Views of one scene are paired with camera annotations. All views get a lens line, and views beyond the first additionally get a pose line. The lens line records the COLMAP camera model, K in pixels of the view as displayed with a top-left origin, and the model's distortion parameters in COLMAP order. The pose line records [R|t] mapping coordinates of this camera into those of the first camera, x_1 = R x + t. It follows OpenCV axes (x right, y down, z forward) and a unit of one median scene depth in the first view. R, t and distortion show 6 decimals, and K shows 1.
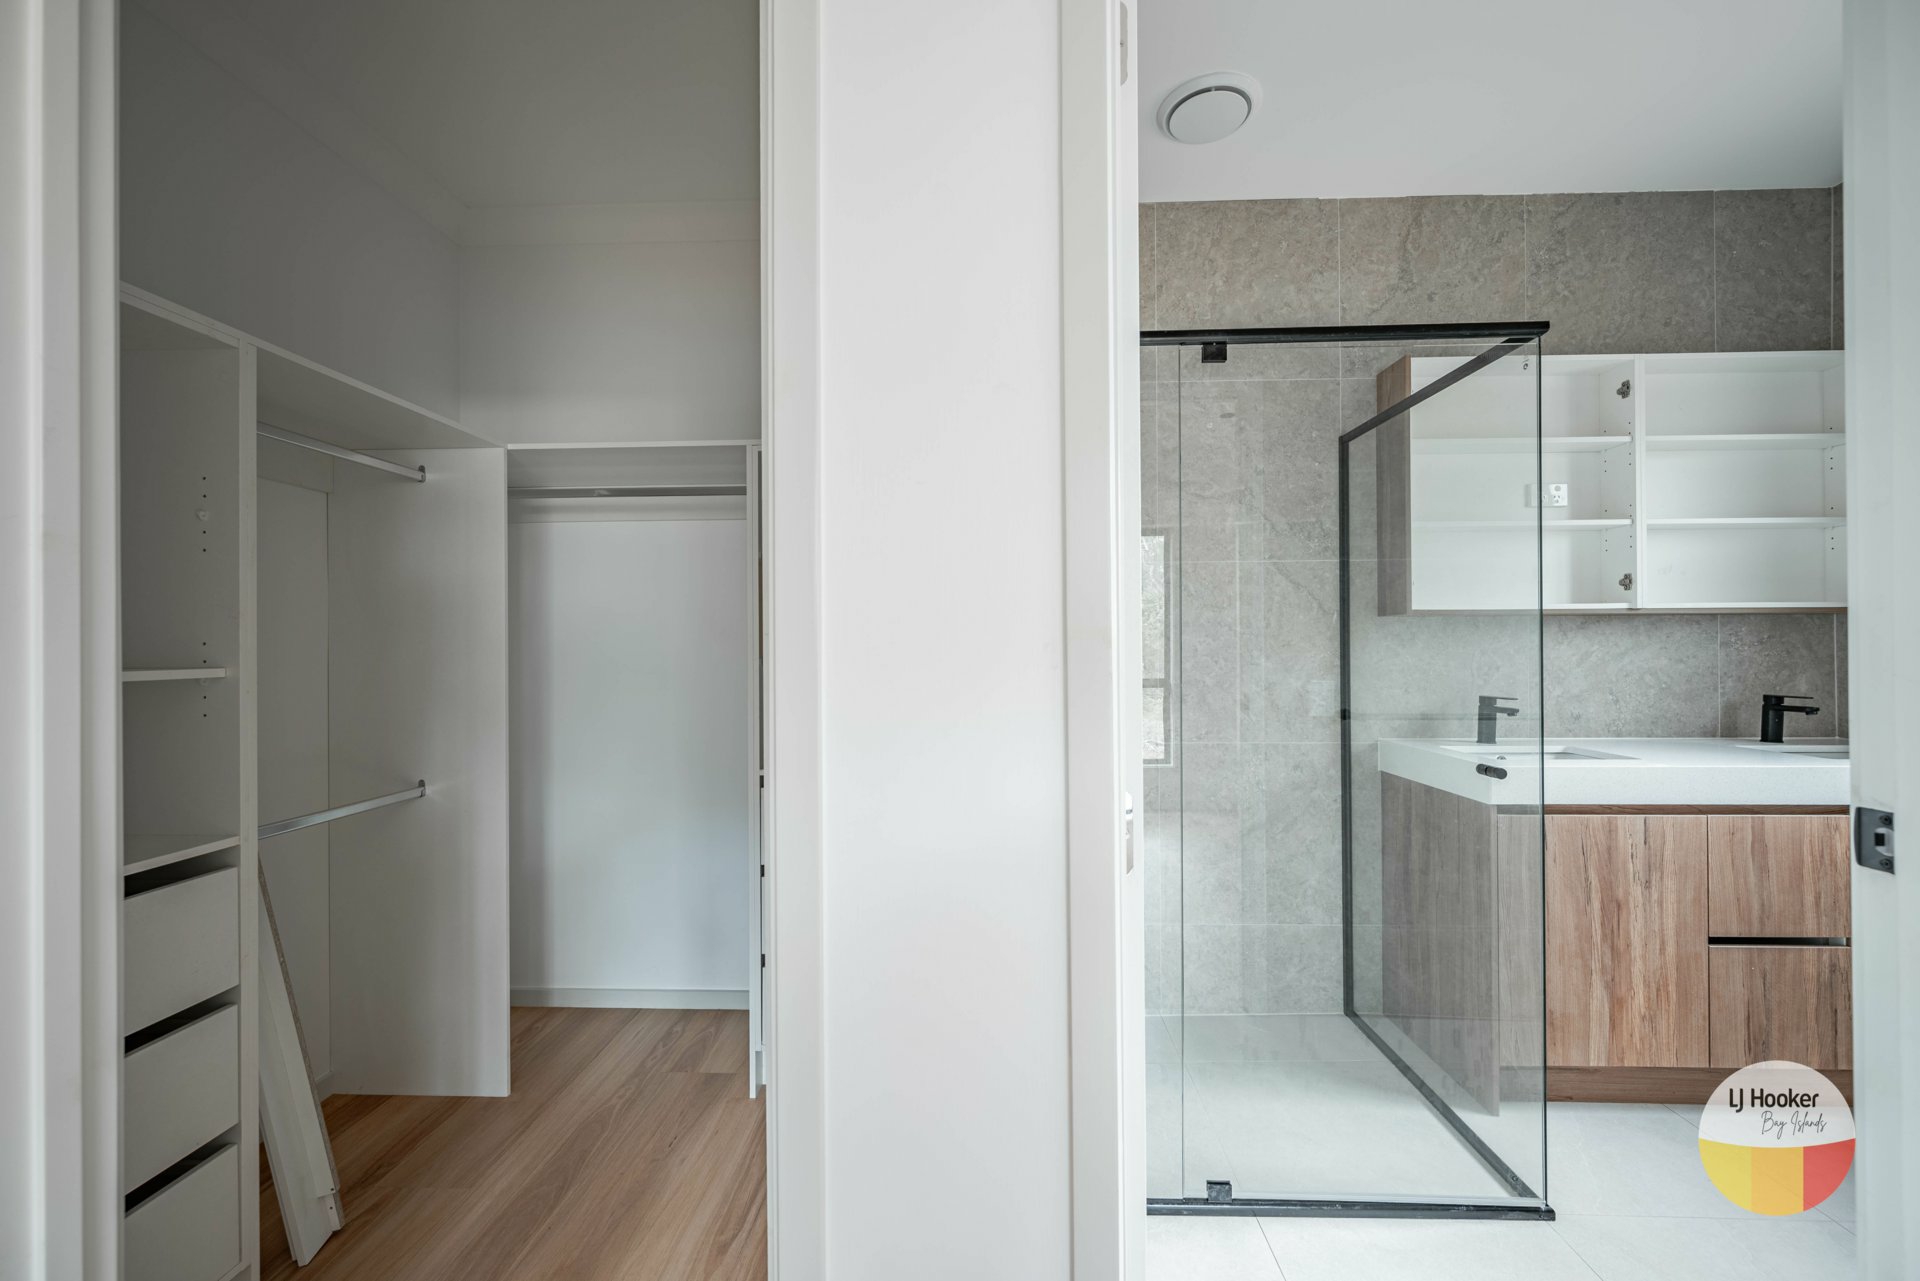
lens RADIAL K [[758.5, 0, 963.5], [0, 758.5, 645.2], [0, 0, 1]] dist [-0.001175, 0.000183]
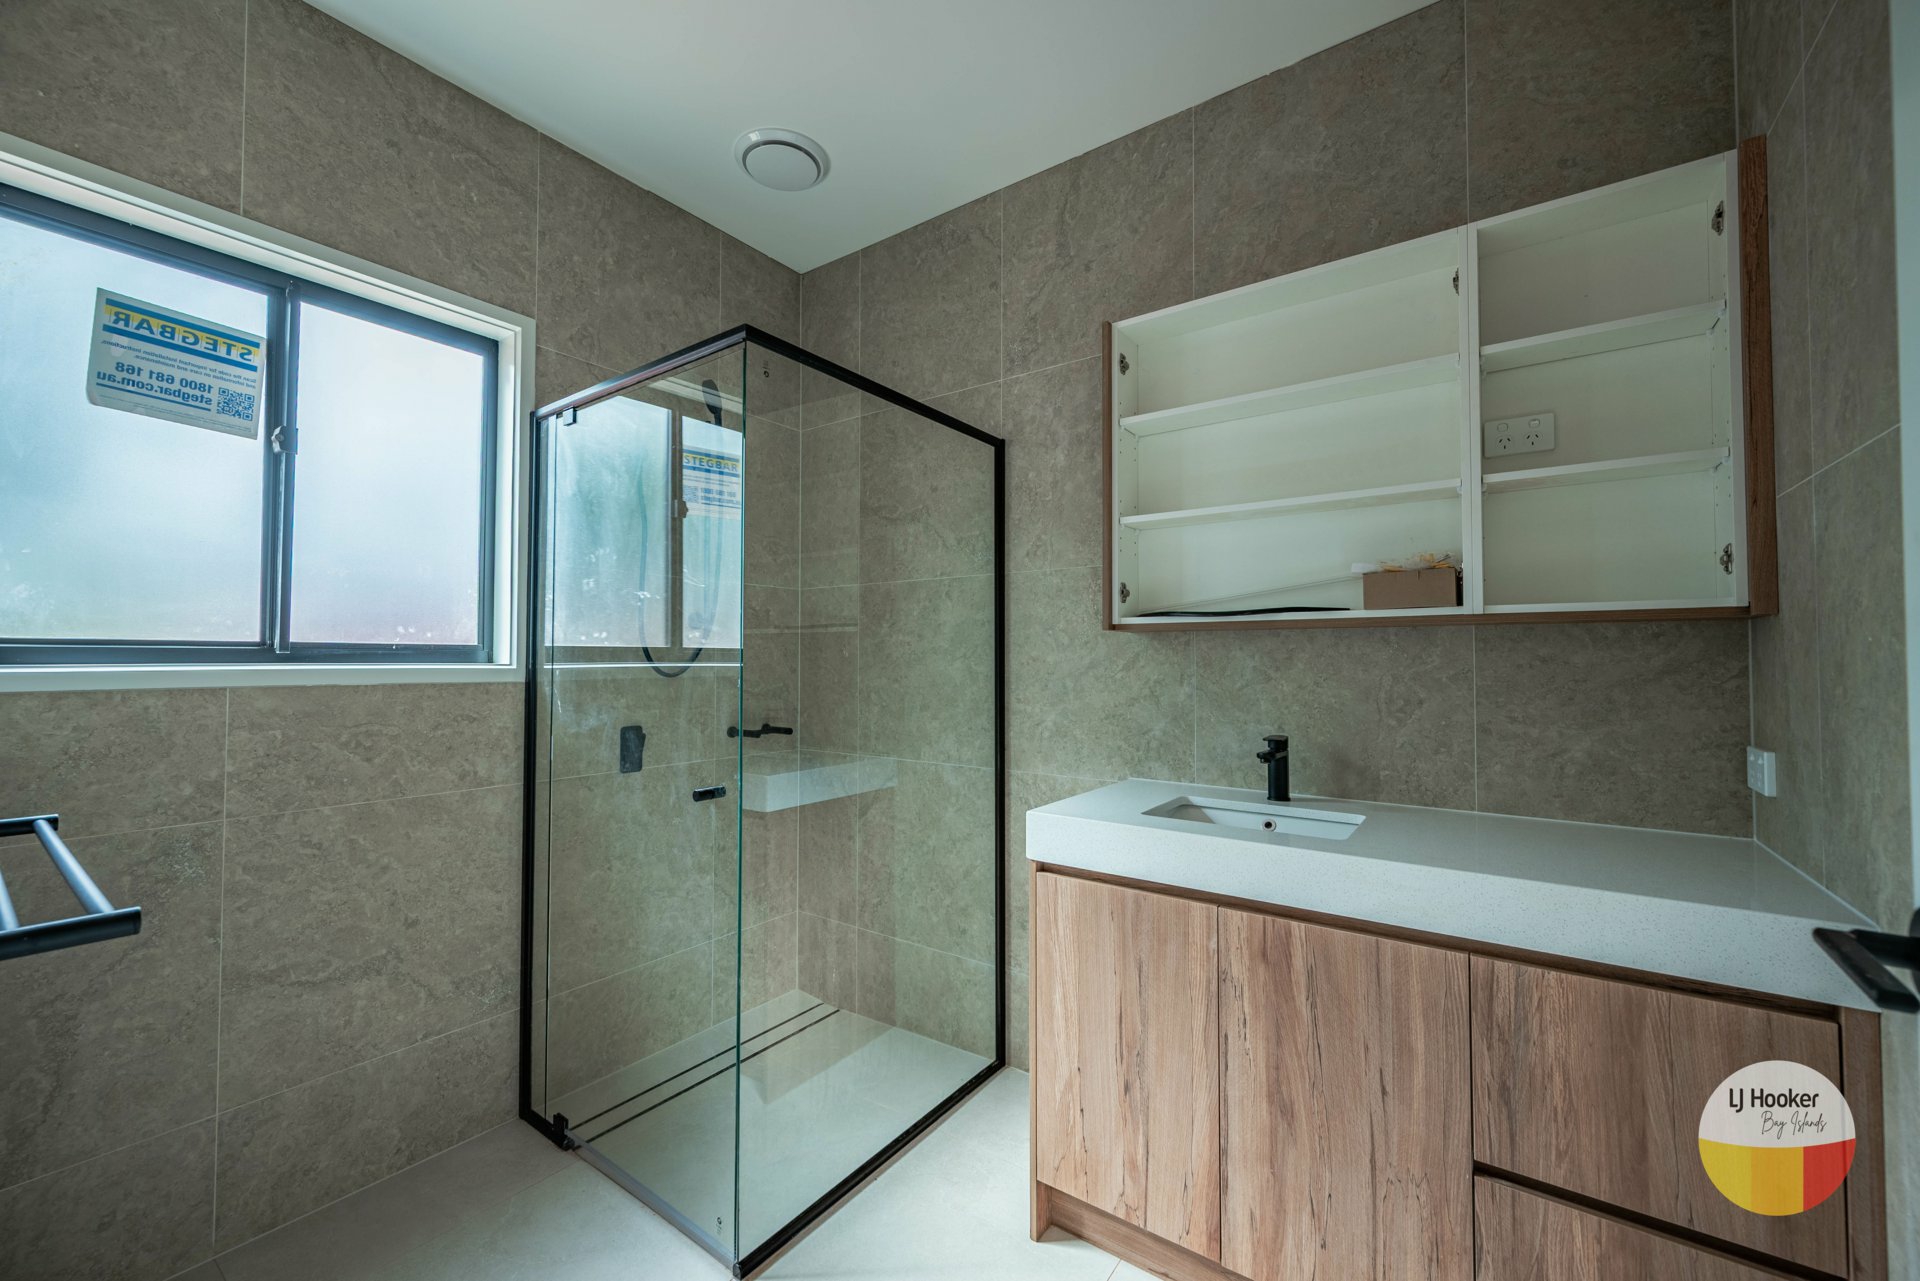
lens RADIAL K [[758.5, 0, 962.0], [0, 758.5, 654.3], [0, 0, 1]] dist [-0.001175, 0.000183]
pose [[0.830672, 0.003619, -0.556750, 0.982556], [-0.007642, 0.999959, -0.004903, -0.006170], [0.556710, 0.008327, 0.830665, 0.194752]]
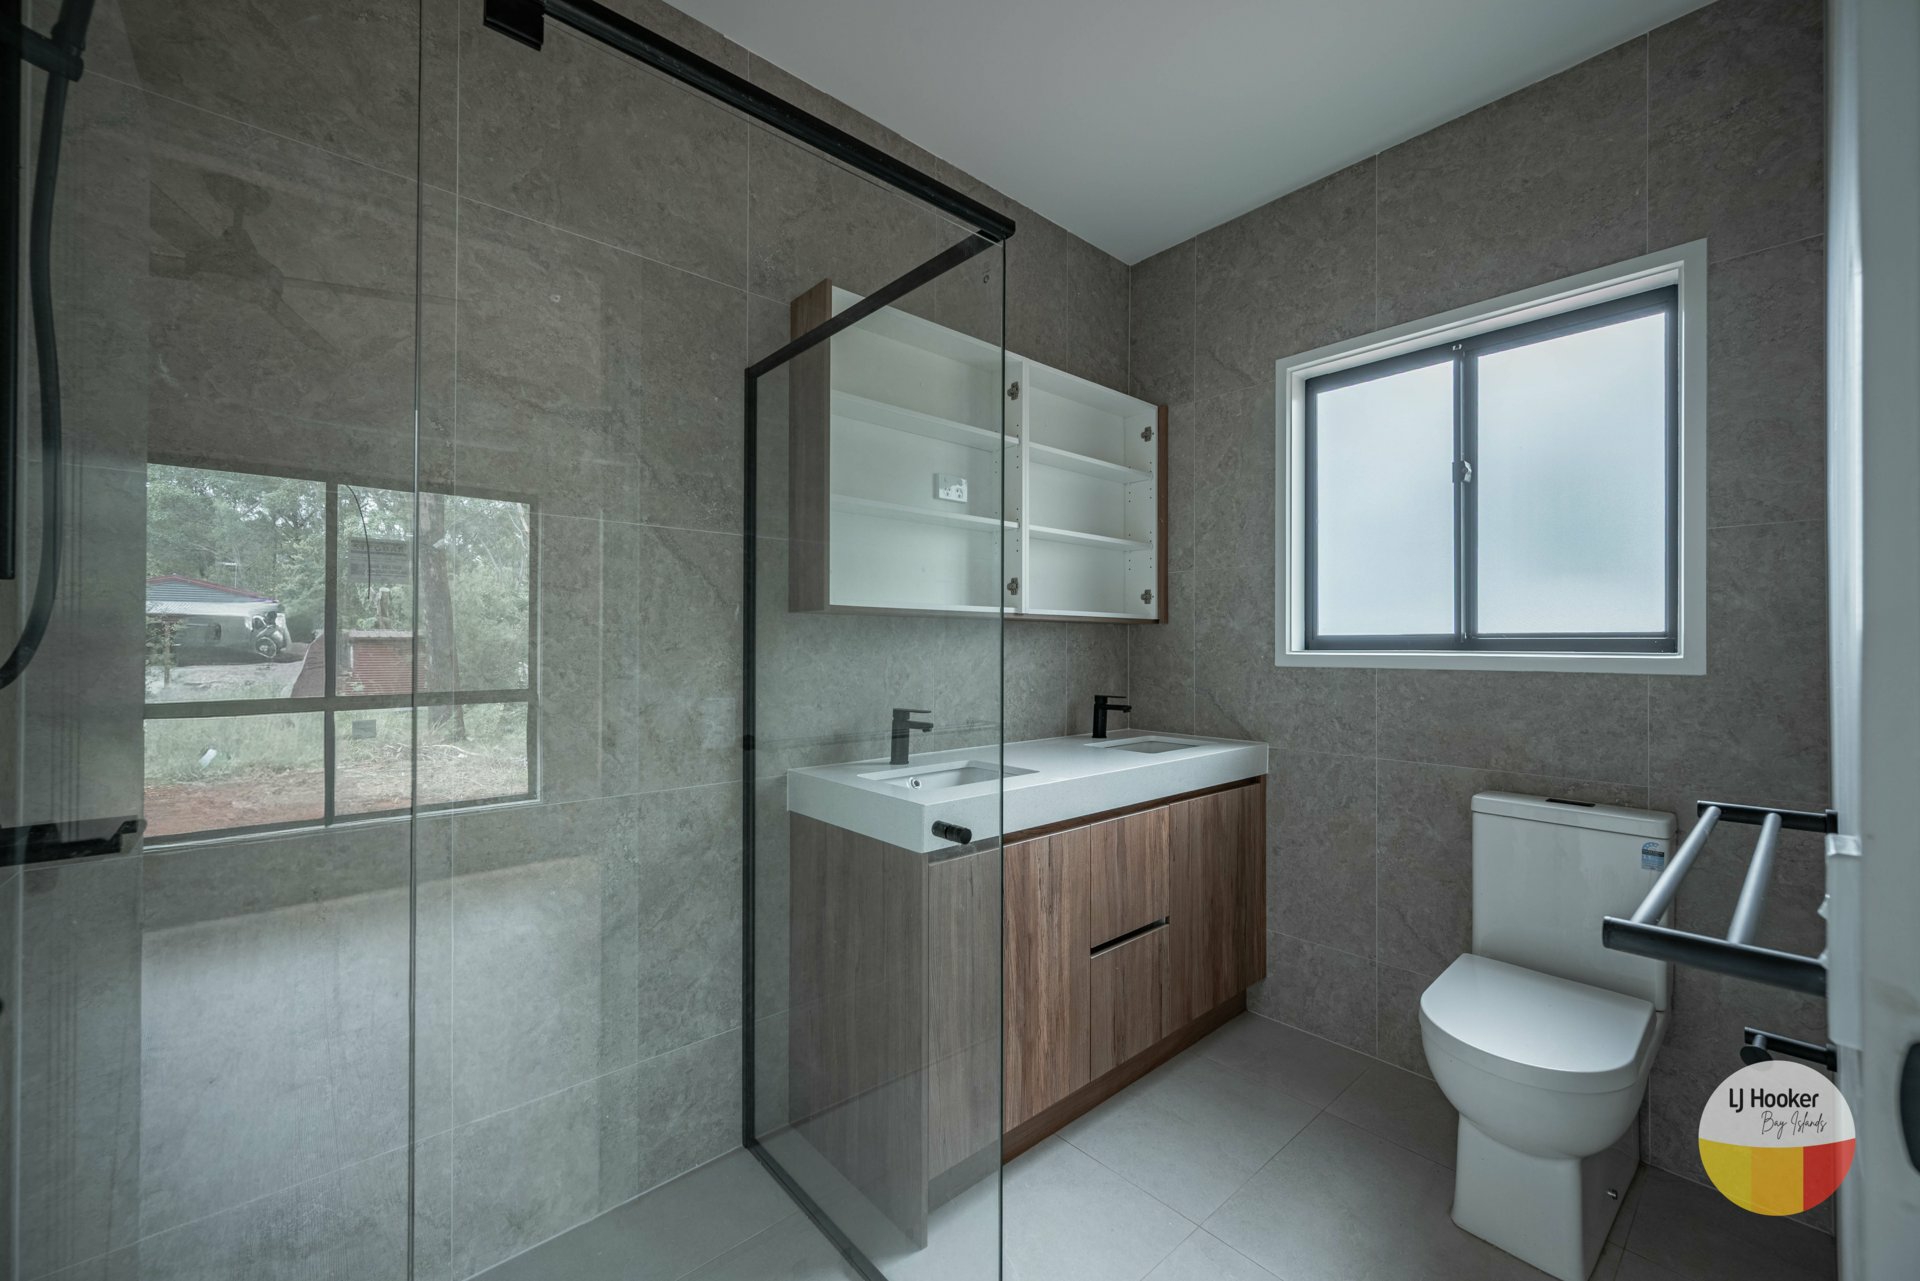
lens RADIAL K [[758.5, 0, 956.9], [0, 758.5, 637.0], [0, 0, 1]] dist [-0.001175, 0.000183]
pose [[0.729656, 0.015123, 0.683647, 0.143327], [-0.006667, 0.999865, -0.015002, -0.002413], [-0.683782, 0.006389, 0.729659, 0.319026]]
